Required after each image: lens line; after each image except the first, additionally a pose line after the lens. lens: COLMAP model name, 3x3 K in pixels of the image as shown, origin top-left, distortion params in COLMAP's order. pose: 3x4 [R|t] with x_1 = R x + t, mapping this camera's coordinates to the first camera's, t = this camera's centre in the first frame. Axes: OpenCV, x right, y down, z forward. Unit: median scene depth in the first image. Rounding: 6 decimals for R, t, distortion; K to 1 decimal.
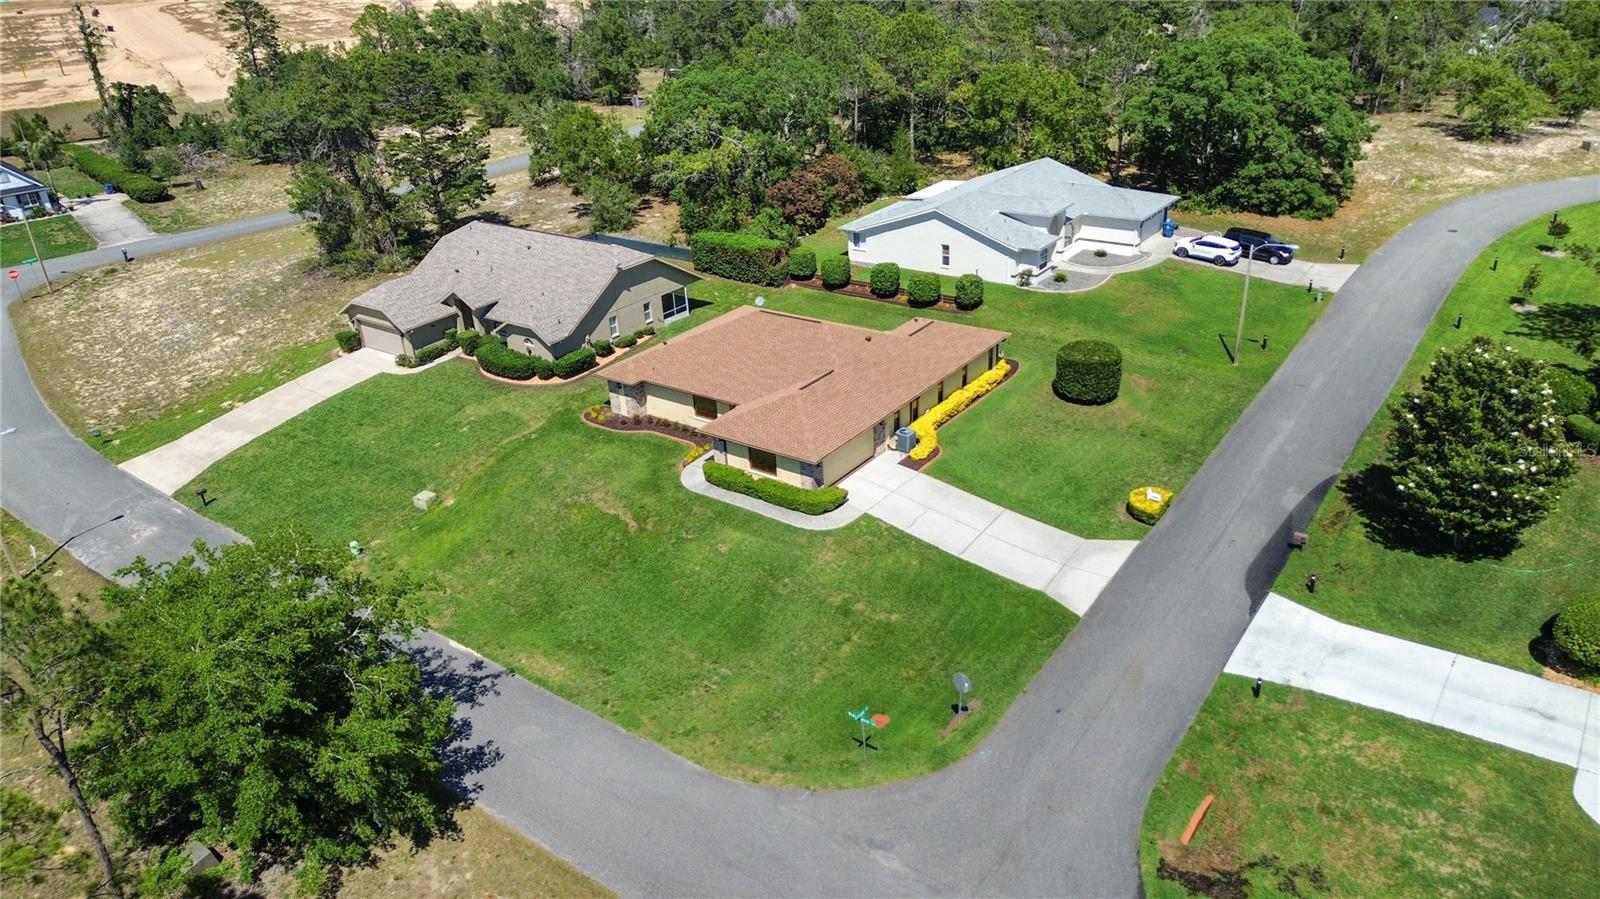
lens RADIAL K [[1125.5, 0, 804.8], [0, 1125.5, 449.2], [0, 0, 1]] dist [0.065908, -0.062474]
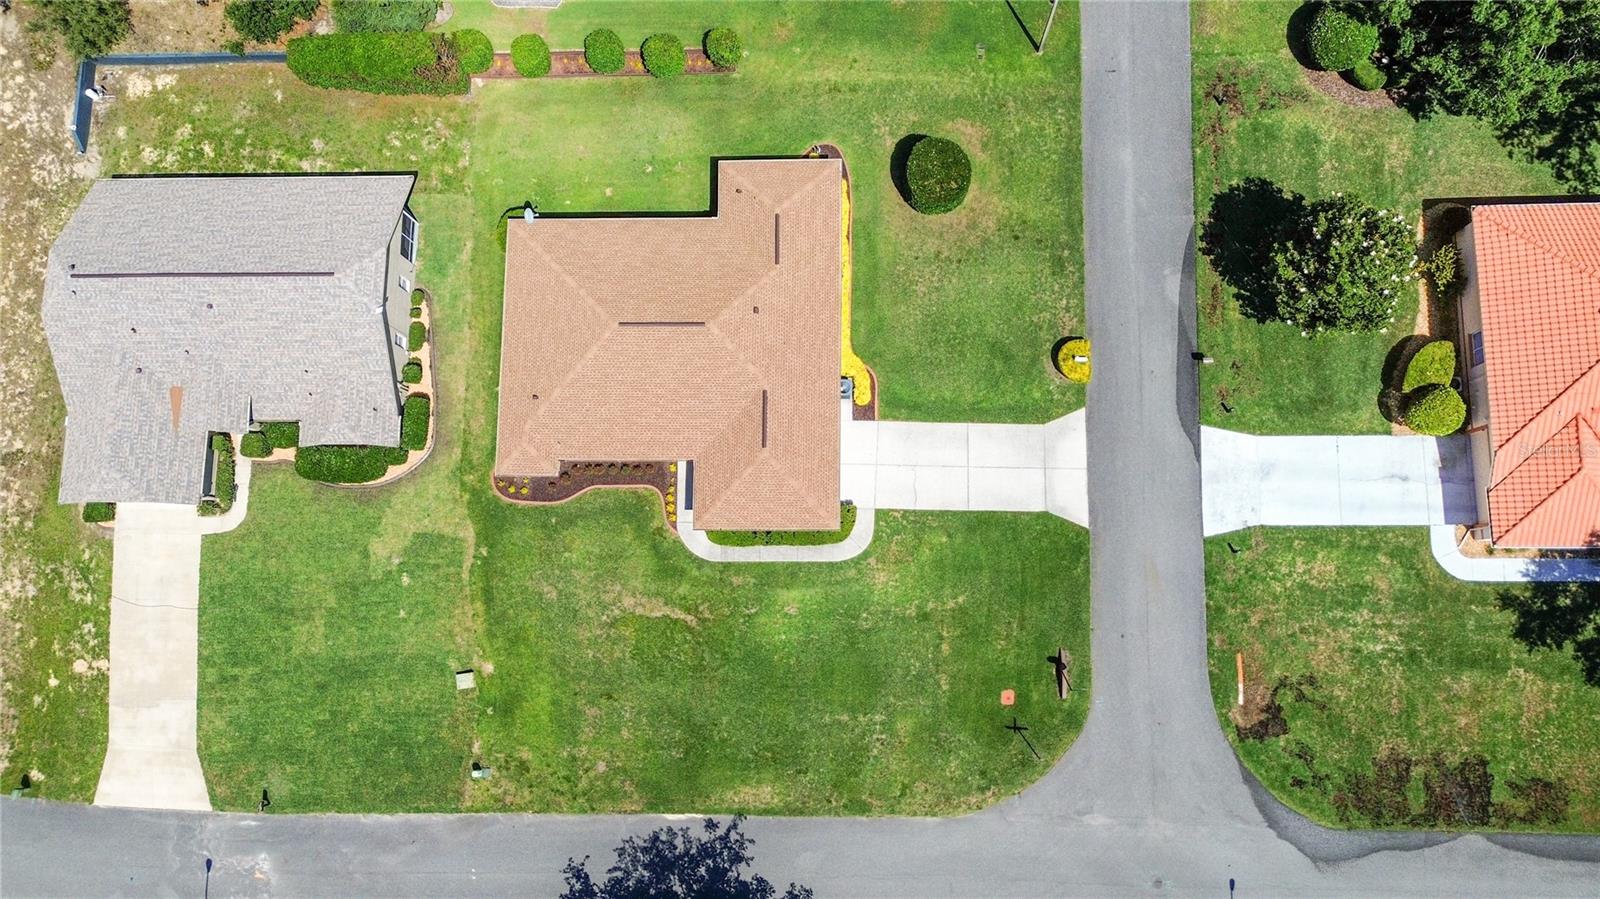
lens RADIAL K [[1125.5, 0, 804.8], [0, 1125.5, 449.2], [0, 0, 1]] dist [0.065908, -0.062474]
pose [[0.810201, -0.577320, 0.101371, -0.067553], [0.266759, 0.517164, 0.813253, -0.744799], [-0.521933, -0.631857, 0.573012, 0.362439]]
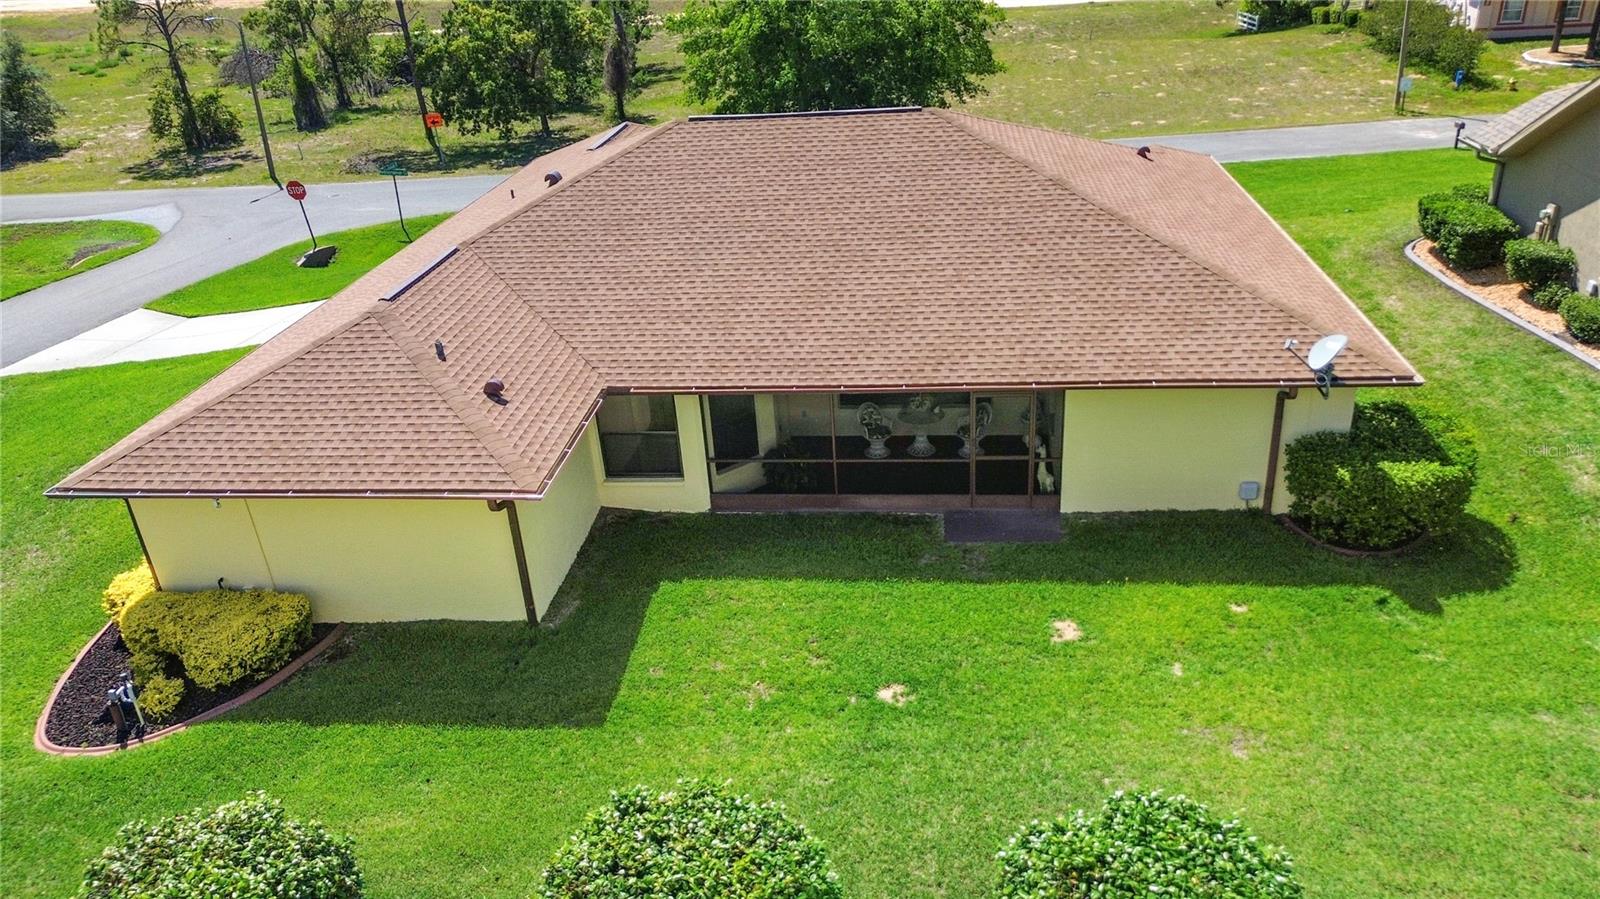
lens RADIAL K [[1125.5, 0, 804.8], [0, 1125.5, 449.2], [0, 0, 1]] dist [0.065908, -0.062474]
pose [[-0.860266, 0.310037, -0.404746, 0.147697], [-0.126939, 0.638616, 0.758983, -0.302242], [0.493790, 0.704306, -0.510025, 1.212432]]
